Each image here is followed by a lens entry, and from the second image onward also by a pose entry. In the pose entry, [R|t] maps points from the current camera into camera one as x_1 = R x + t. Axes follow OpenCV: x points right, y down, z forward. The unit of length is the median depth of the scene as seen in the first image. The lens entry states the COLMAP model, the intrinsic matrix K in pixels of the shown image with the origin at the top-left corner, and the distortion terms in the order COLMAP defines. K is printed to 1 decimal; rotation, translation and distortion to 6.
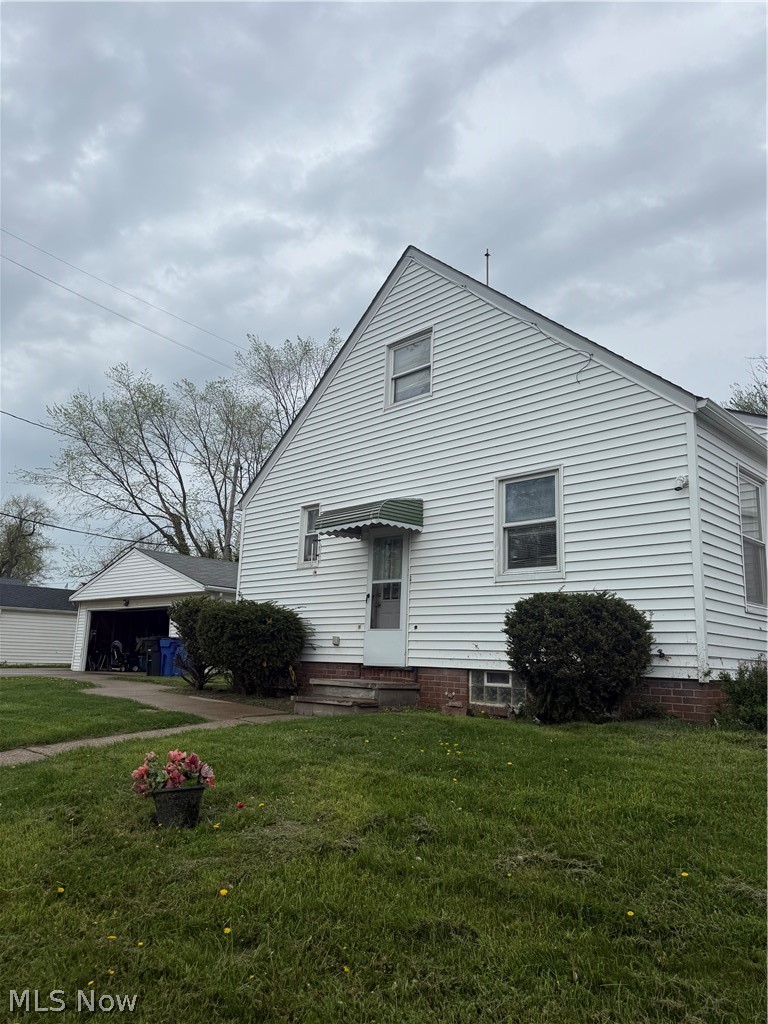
lens RADIAL K [[716.2, 0, 384.0], [0, 716.2, 512.0], [0, 0, 1]] dist [0.076301, -0.101507]
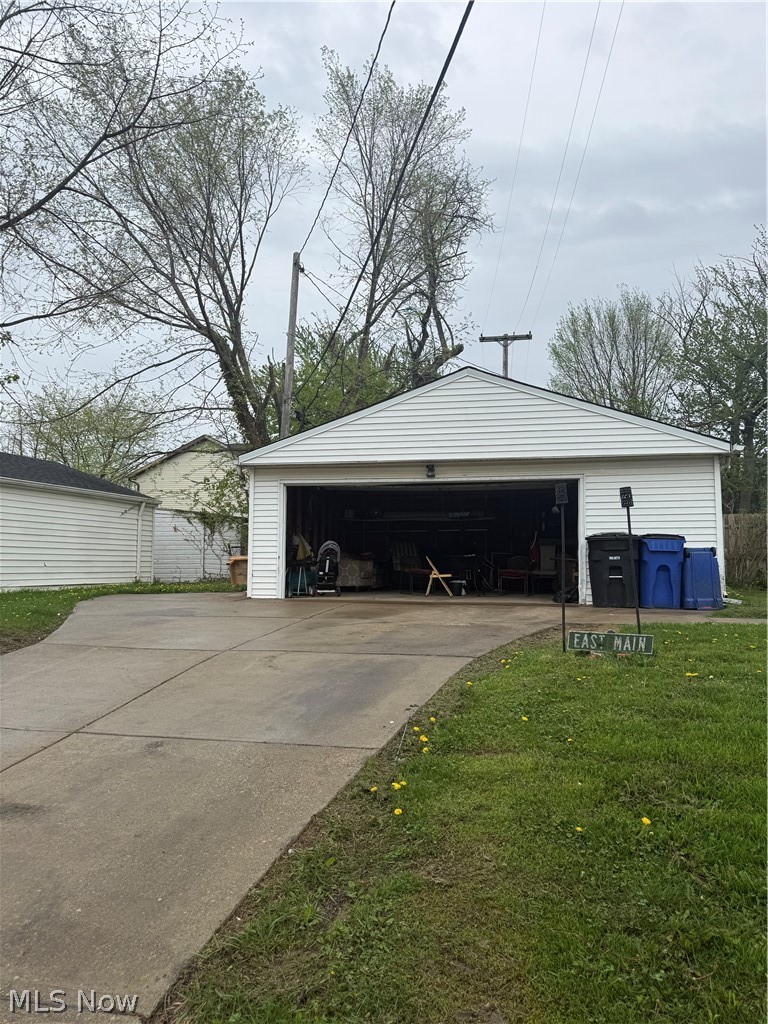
lens RADIAL K [[716.2, 0, 384.0], [0, 716.2, 512.0], [0, 0, 1]] dist [0.076301, -0.101507]
pose [[0.854759, 0.012234, 0.518882, -0.662572], [-0.085707, 0.989325, 0.117860, 0.096859], [-0.511900, -0.145213, 0.846682, 0.569171]]
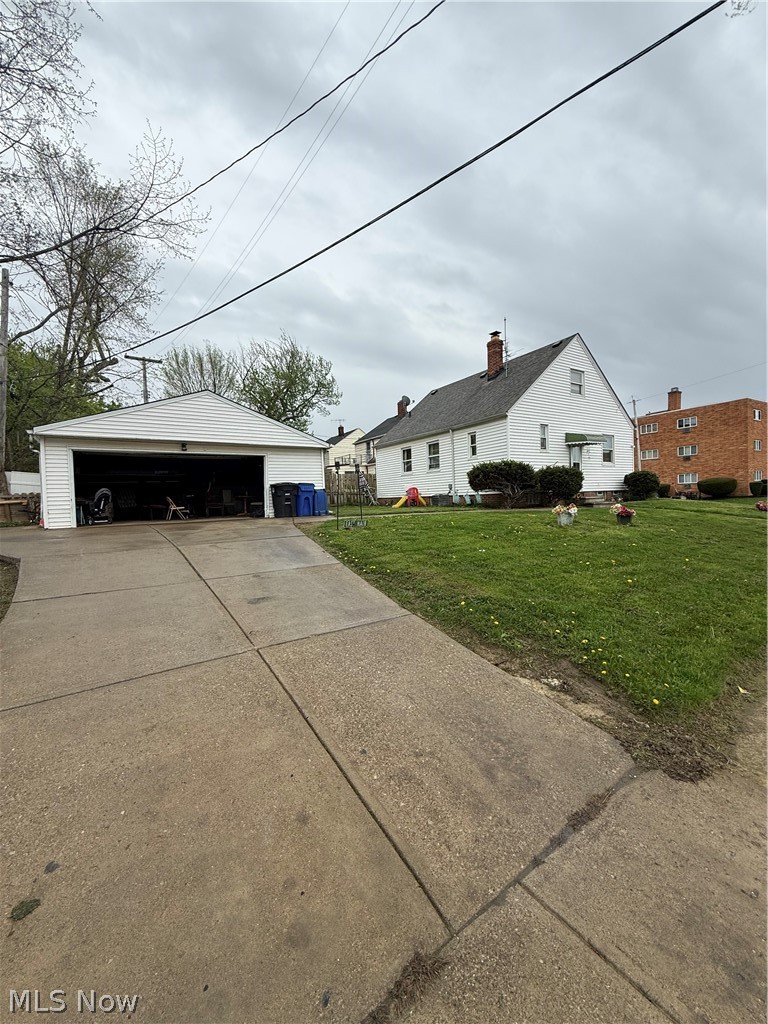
lens RADIAL K [[408.5, 0, 384.5], [0, 408.5, 507.9], [0, 0, 1]] dist [-0.006527, -0.000176]
pose [[0.233912, -0.061560, 0.970307, -0.810305], [-0.161006, 0.981762, 0.101100, 0.108662], [-0.958834, -0.179873, 0.219734, 0.629601]]
